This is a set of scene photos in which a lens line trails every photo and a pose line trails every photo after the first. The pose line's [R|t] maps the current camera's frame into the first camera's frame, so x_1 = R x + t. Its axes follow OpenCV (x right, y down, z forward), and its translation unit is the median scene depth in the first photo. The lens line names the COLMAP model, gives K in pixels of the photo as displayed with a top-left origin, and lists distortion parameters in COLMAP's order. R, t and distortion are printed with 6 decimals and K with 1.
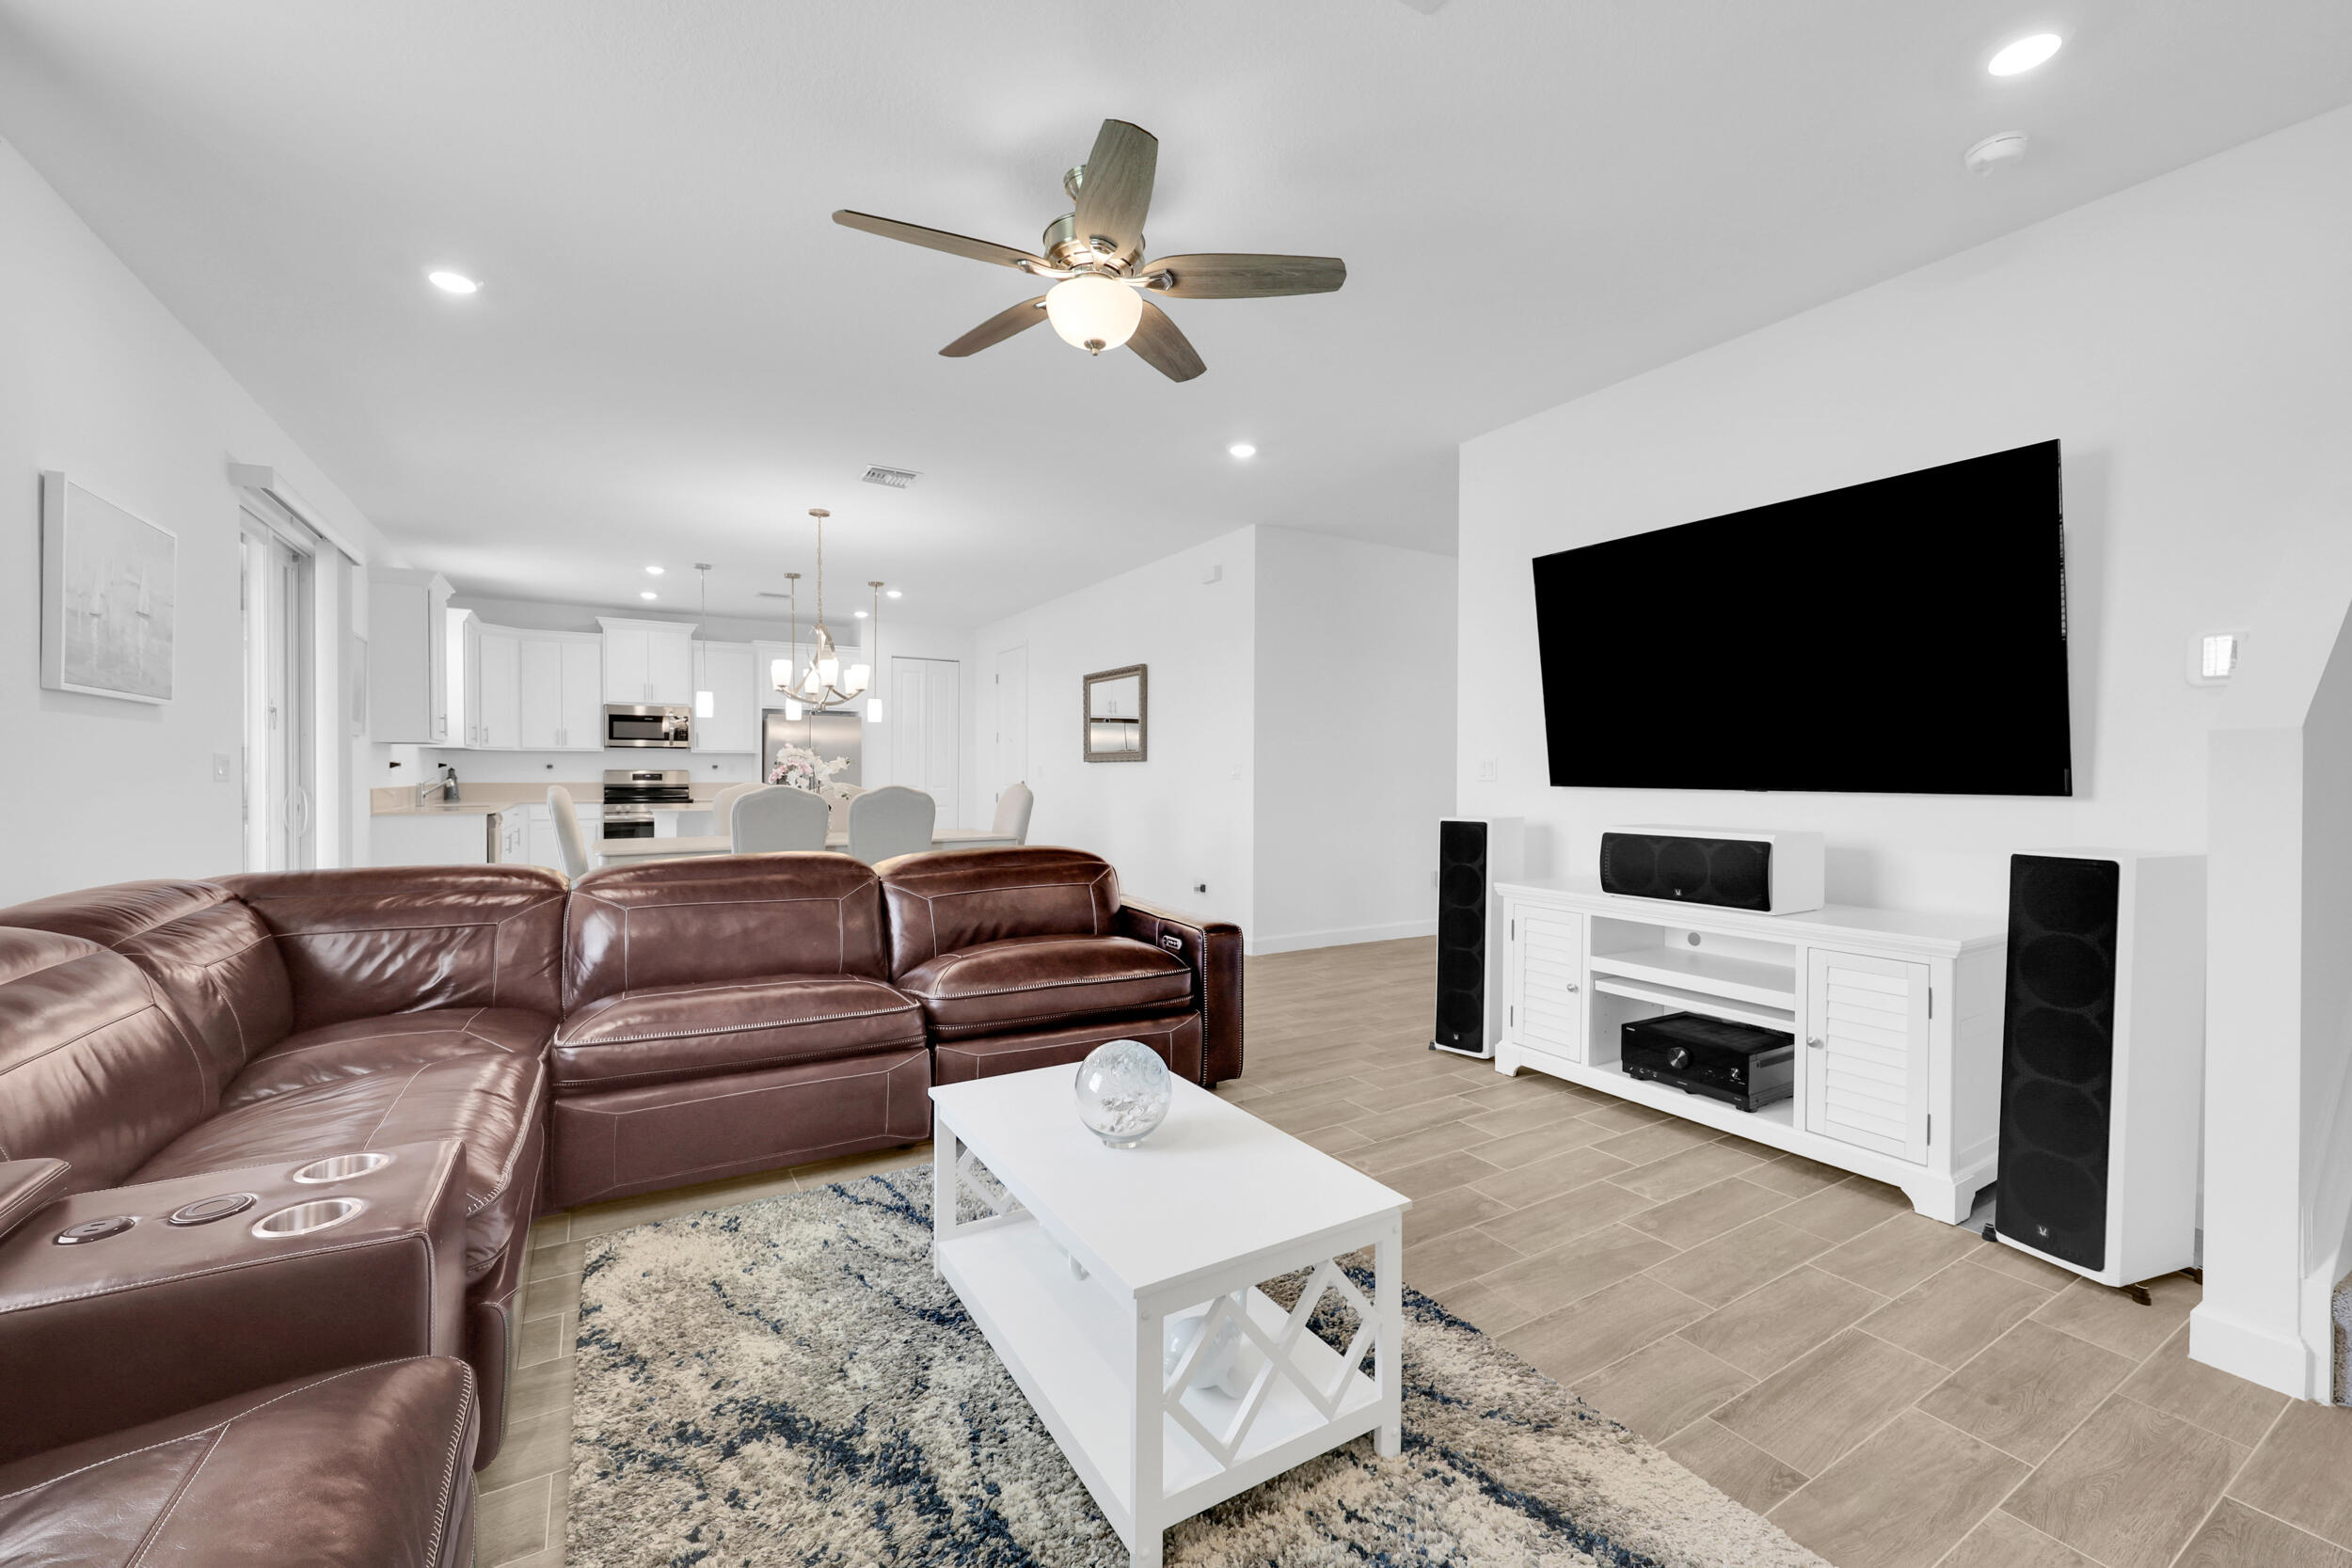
lens RADIAL K [[965.4, 0, 1190.7], [0, 965.4, 776.2], [0, 0, 1]] dist [-0.003646, -0.000216]
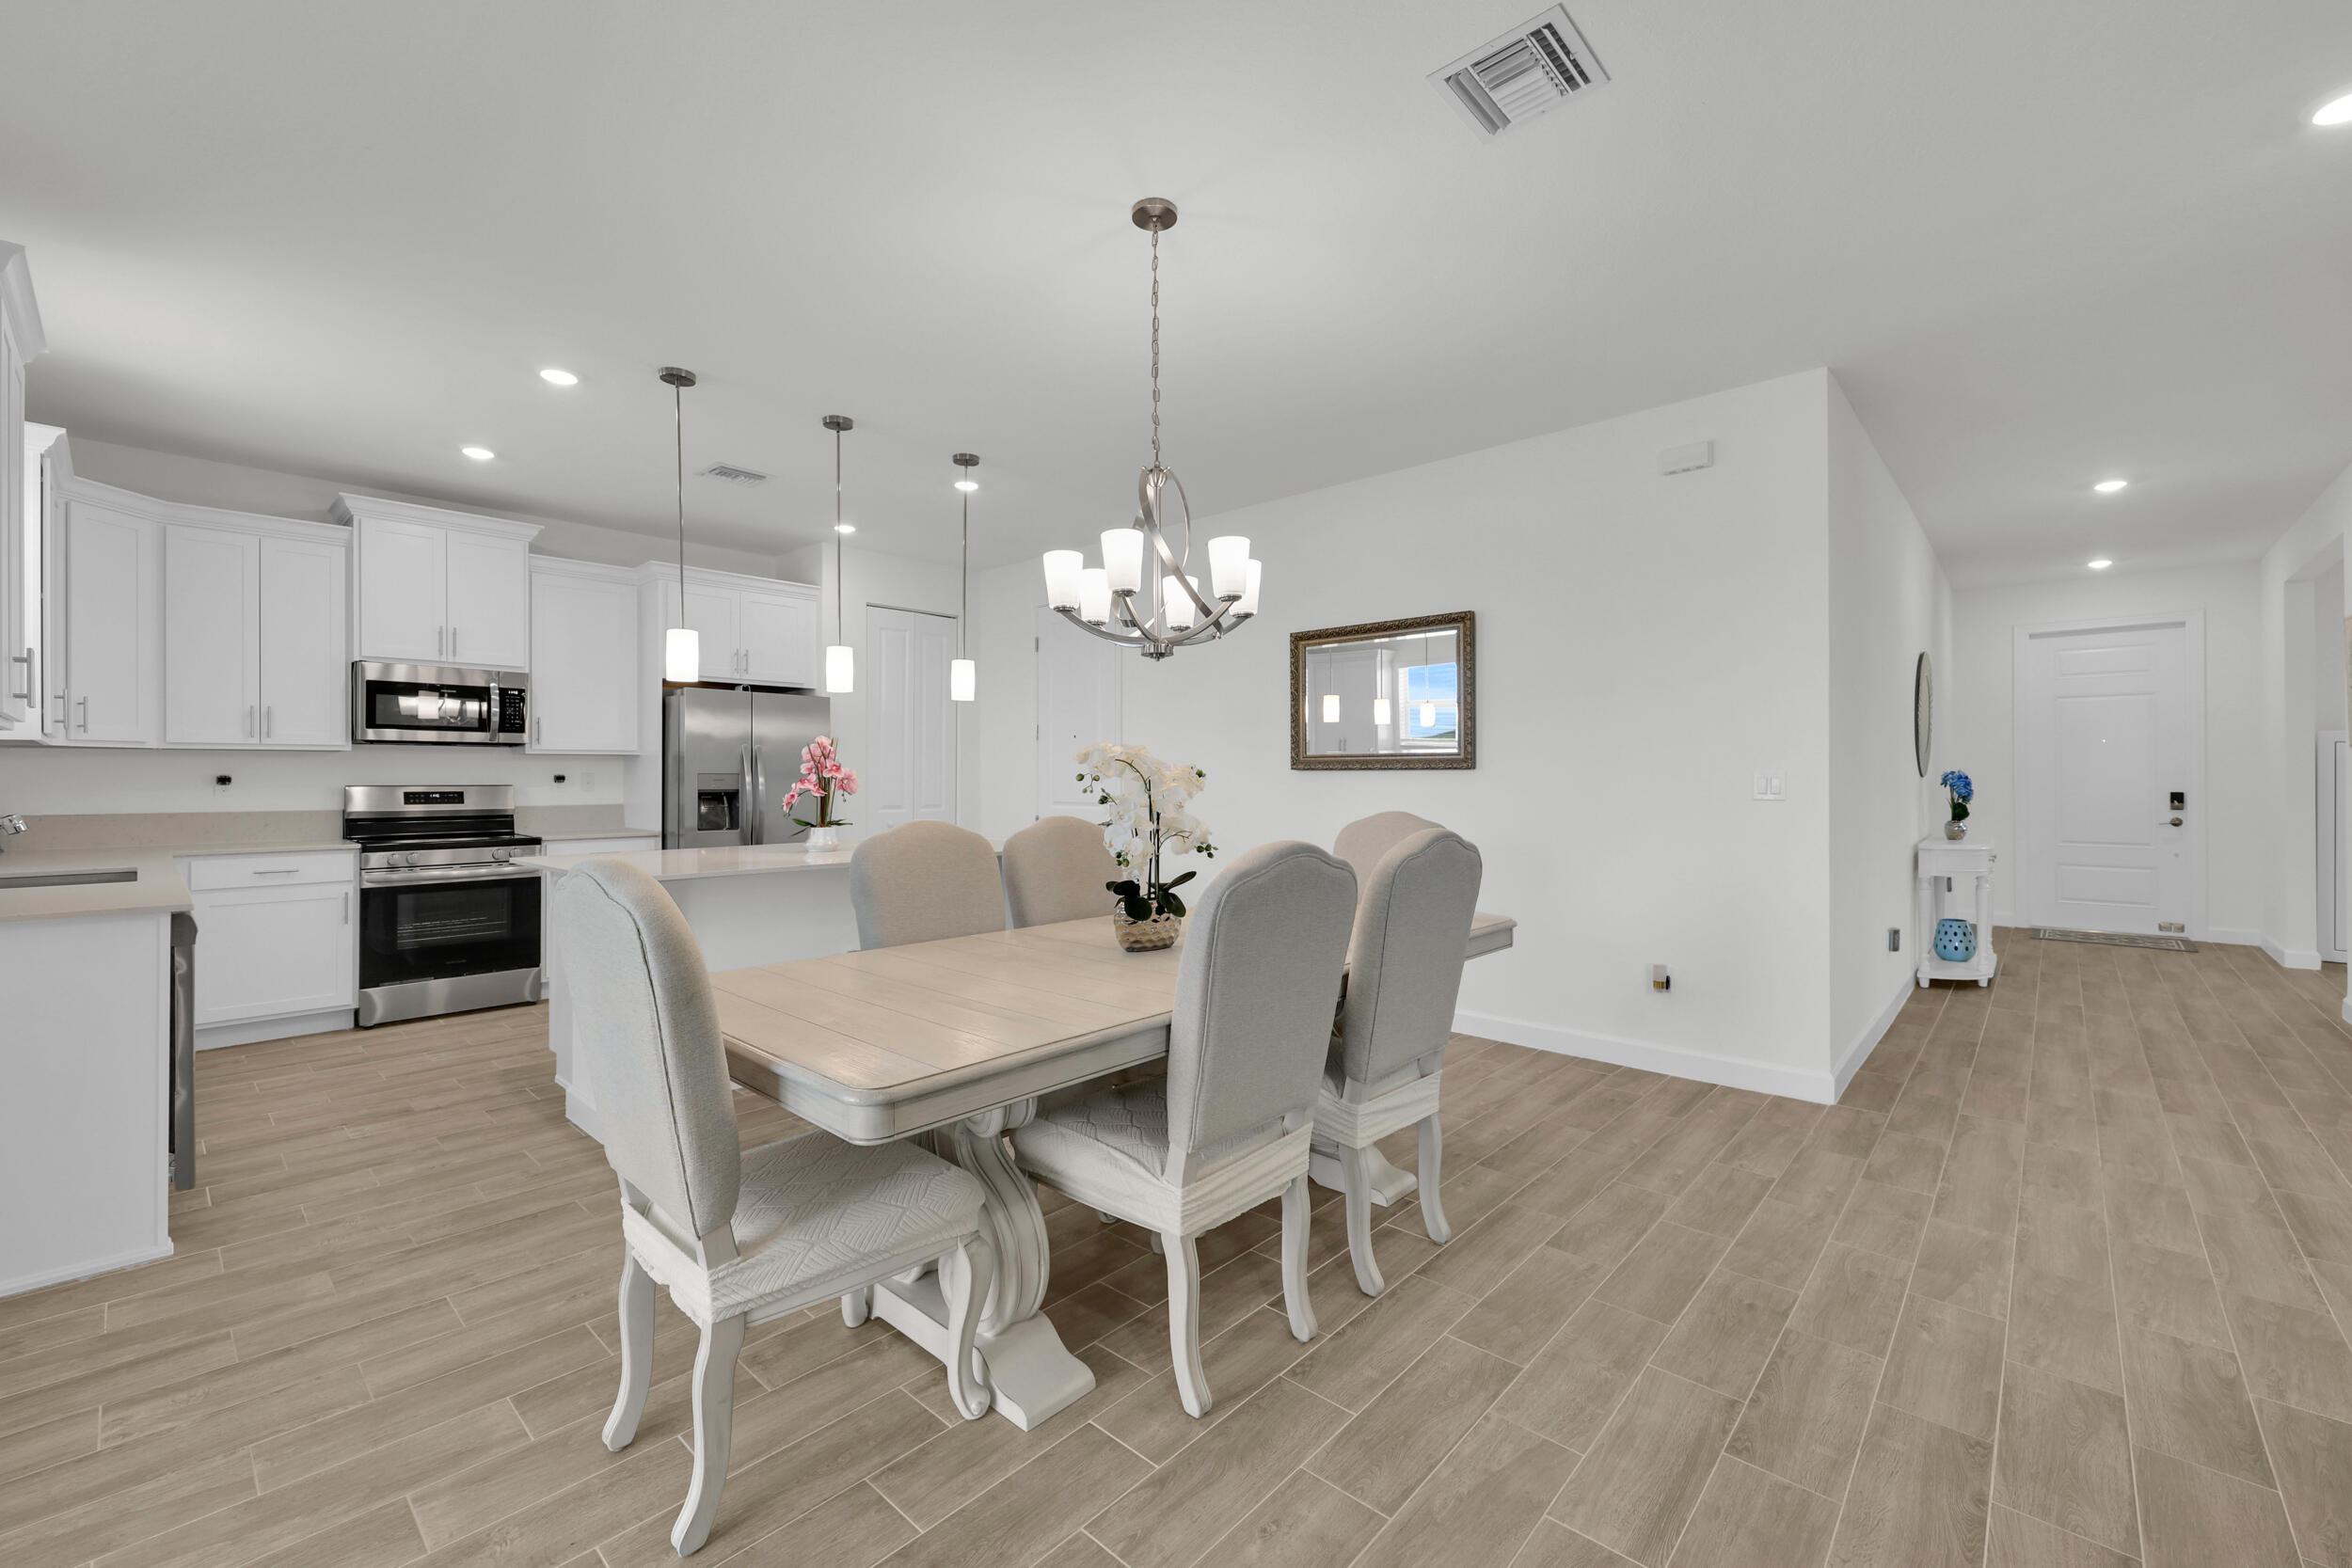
lens RADIAL K [[965.4, 0, 1167.8], [0, 965.4, 768.6], [0, 0, 1]] dist [-0.003646, -0.000216]
pose [[0.960243, 0.000413, 0.279166, -0.325919], [0.003487, 0.999903, -0.013475, -0.007068], [-0.279144, 0.013912, 0.960148, 0.368664]]
